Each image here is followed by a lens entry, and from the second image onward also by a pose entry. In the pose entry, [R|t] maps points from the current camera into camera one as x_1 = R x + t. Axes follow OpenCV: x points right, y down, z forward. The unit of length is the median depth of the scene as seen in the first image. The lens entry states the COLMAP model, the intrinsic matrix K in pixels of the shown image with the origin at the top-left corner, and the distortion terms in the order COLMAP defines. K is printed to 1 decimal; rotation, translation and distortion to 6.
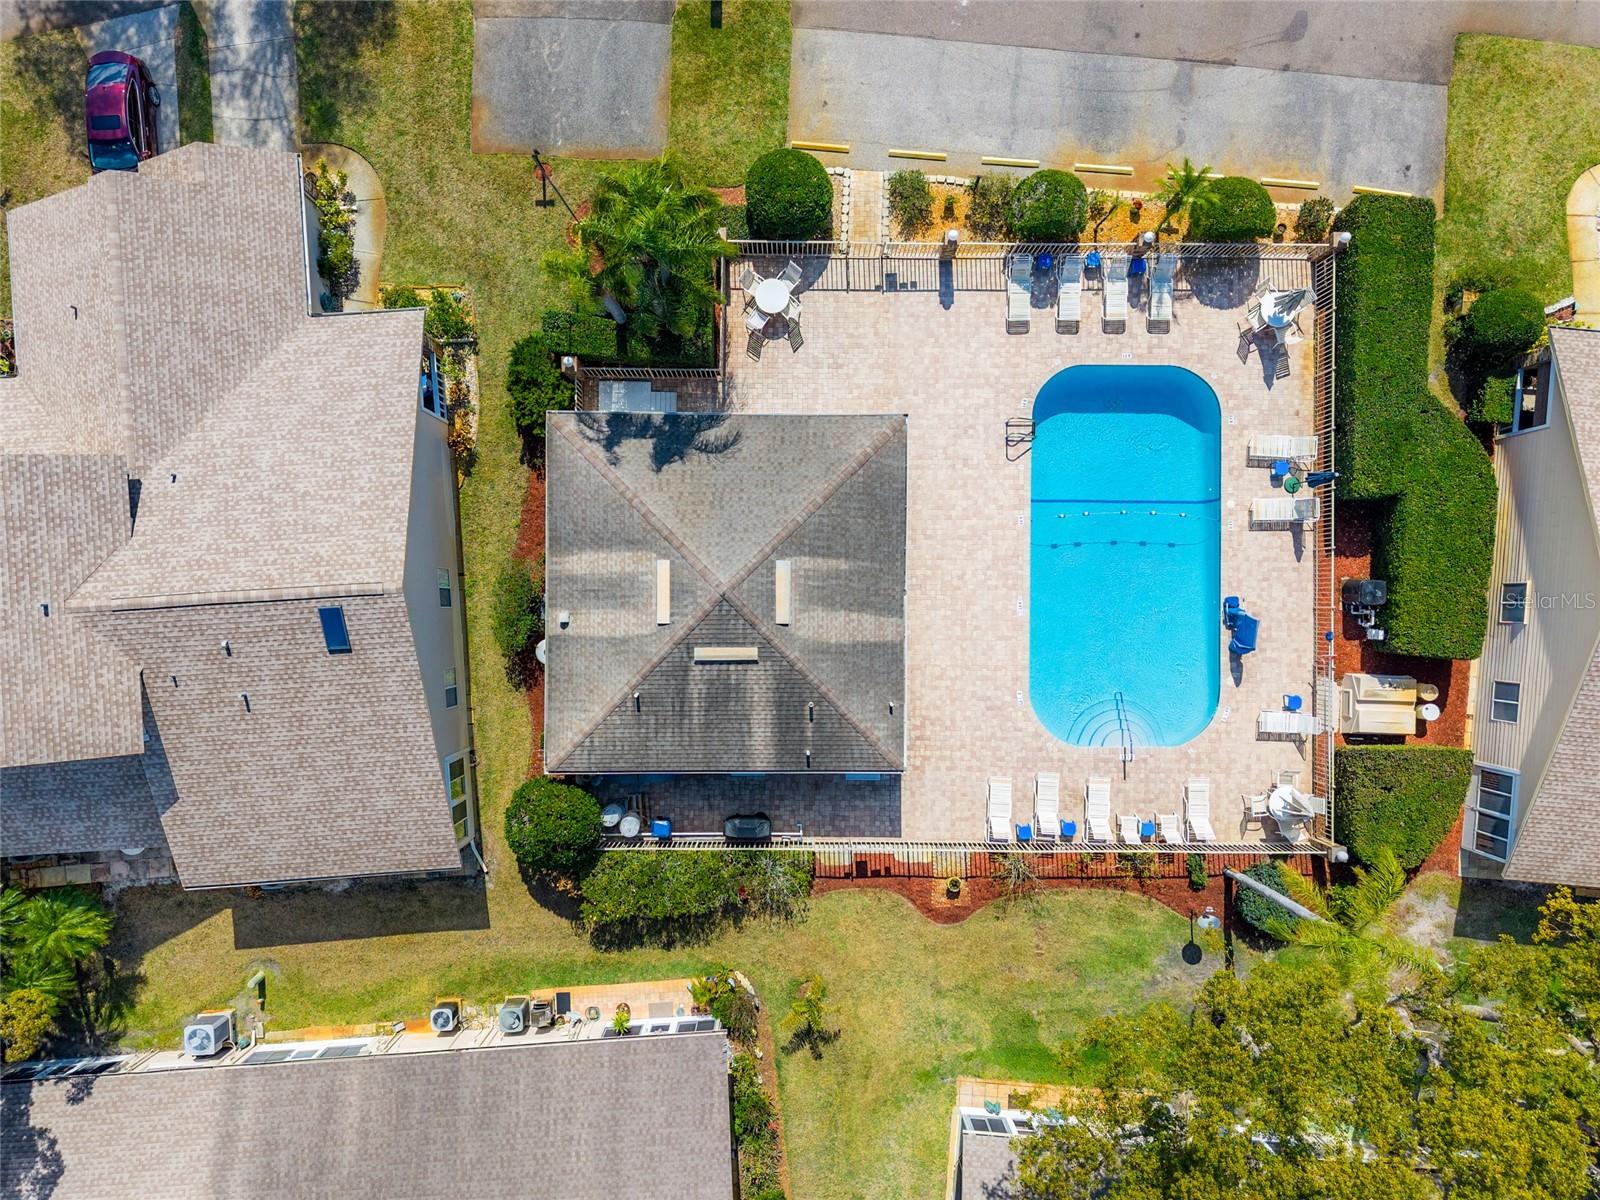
lens RADIAL K [[1050.0, 0, 800.0], [0, 1050.0, 600.0], [0, 0, 1]] dist [0.008600, -0.001320]
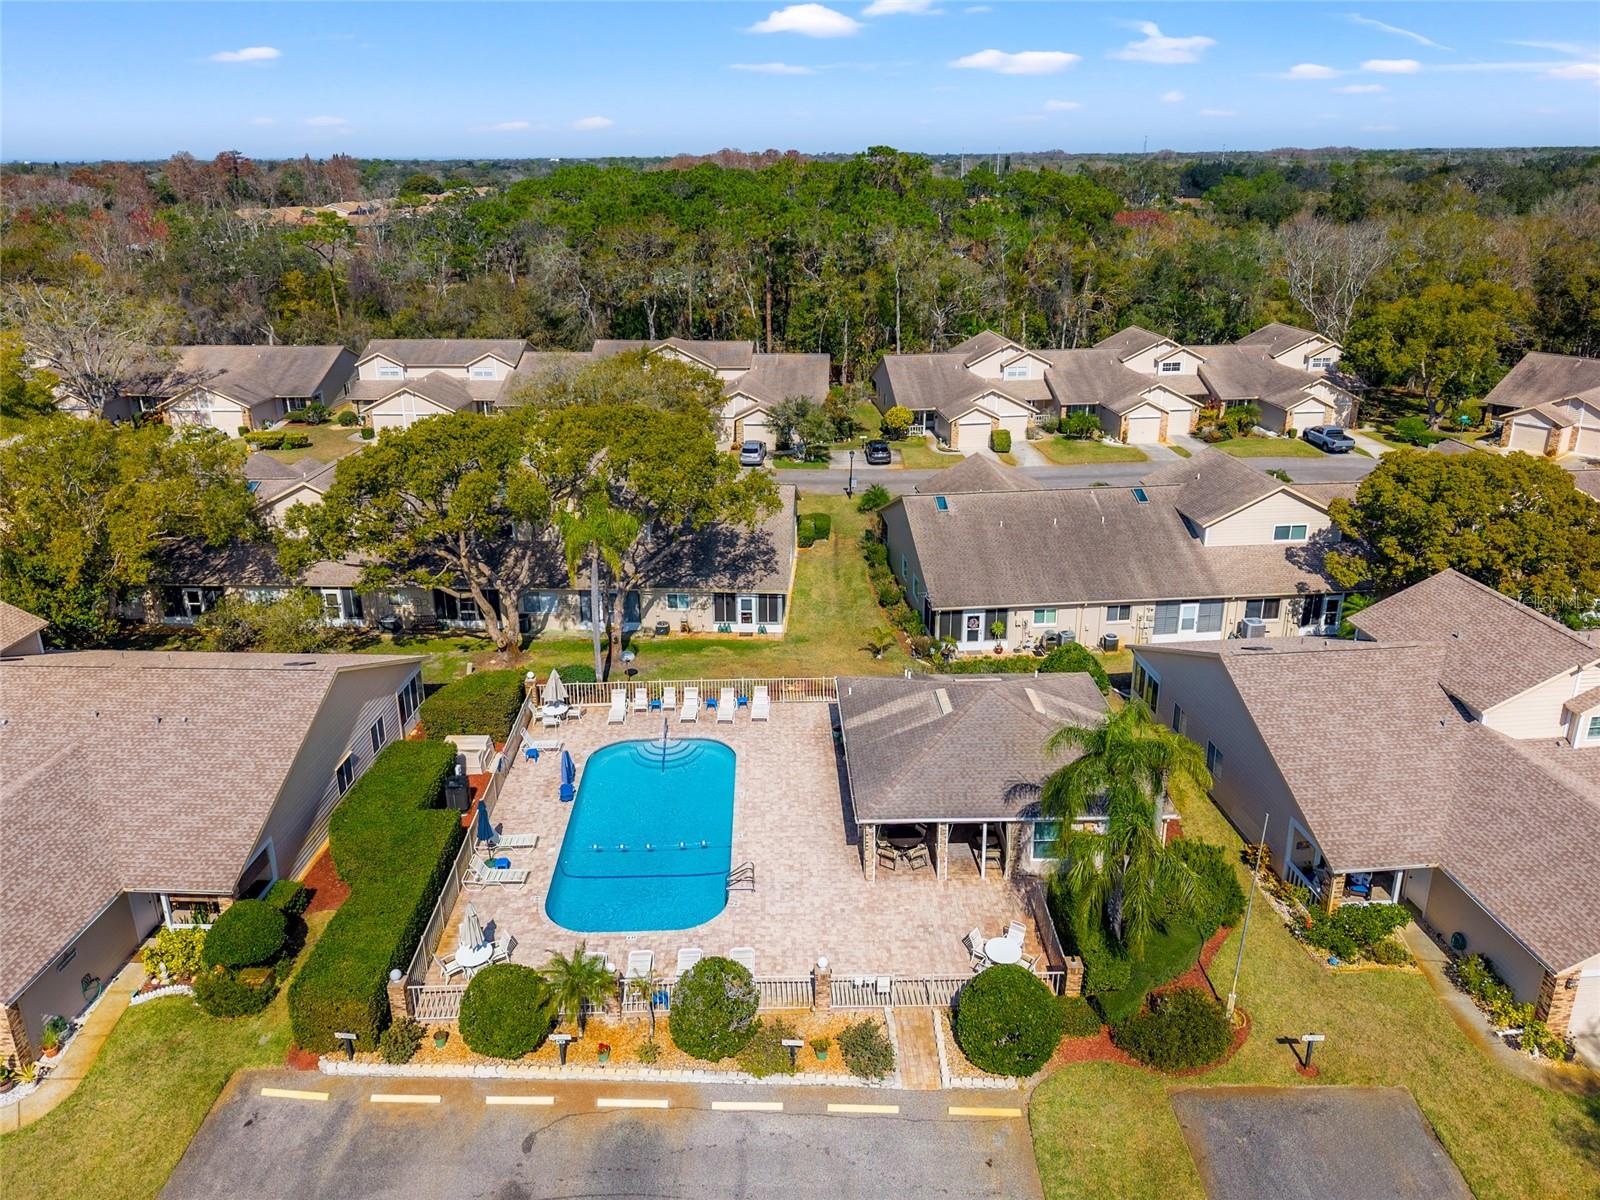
lens RADIAL K [[1050.0, 0, 800.0], [0, 1050.0, 600.0], [0, 0, 1]] dist [0.008600, -0.001320]
pose [[-0.999300, 0.015674, -0.033973, 0.188334], [-0.037392, -0.387258, 0.921213, -1.053176], [0.001283, 0.921838, 0.387573, 0.340153]]
